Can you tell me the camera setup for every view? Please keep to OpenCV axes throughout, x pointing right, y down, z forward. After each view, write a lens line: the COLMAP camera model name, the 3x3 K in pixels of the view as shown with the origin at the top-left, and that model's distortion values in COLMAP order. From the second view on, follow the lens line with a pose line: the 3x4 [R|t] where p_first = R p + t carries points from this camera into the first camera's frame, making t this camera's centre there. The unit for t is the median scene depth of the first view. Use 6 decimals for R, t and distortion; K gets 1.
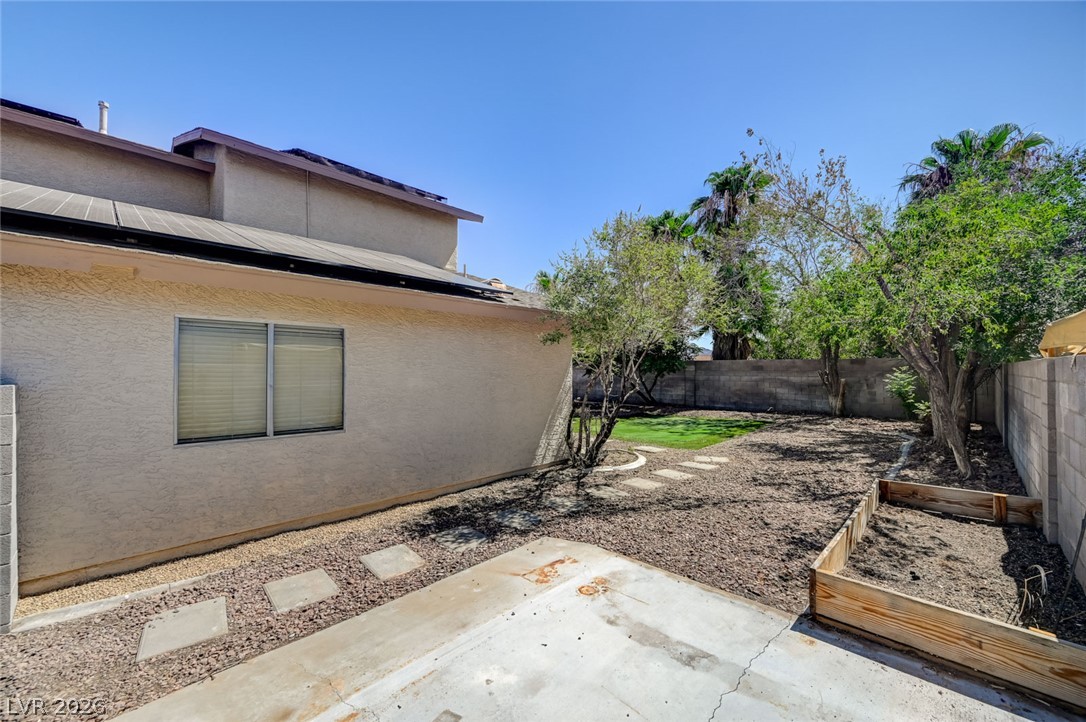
lens RADIAL K [[437.2, 0, 547.3], [0, 437.2, 365.1], [0, 0, 1]] dist [-0.002369, 0.000666]
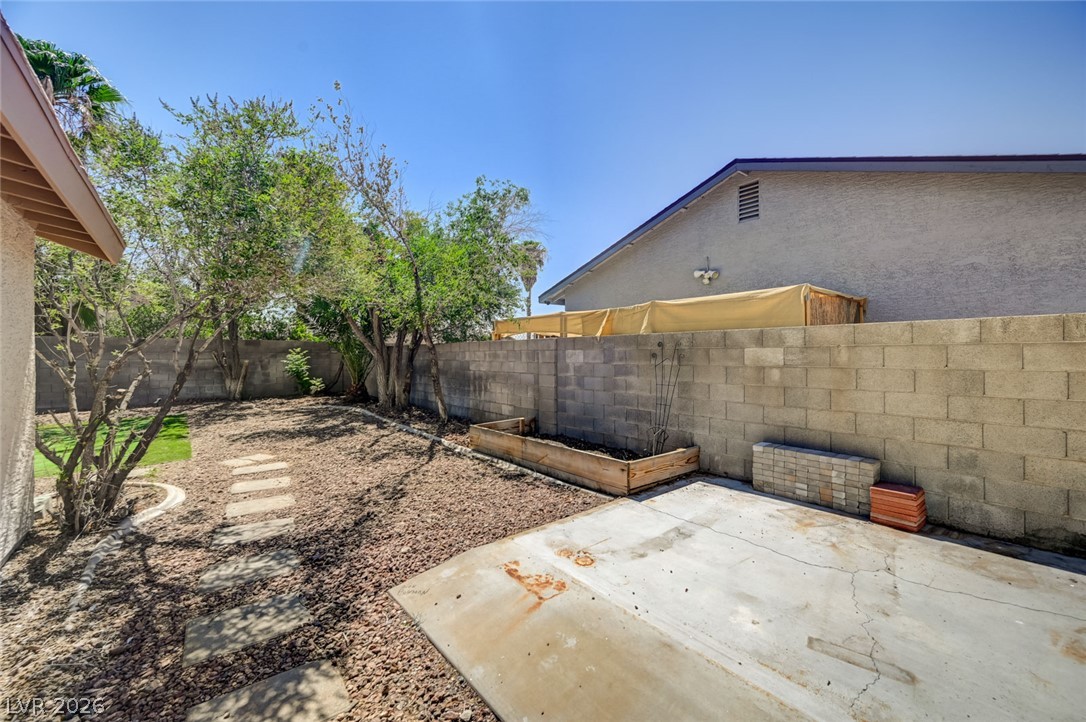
lens RADIAL K [[437.2, 0, 546.3], [0, 437.2, 355.3], [0, 0, 1]] dist [-0.002369, 0.000666]
pose [[0.089763, 0.001024, 0.995963, -0.440997], [-0.004600, 0.999989, -0.000614, 0.035819], [-0.995953, -0.004527, 0.089767, 0.512863]]
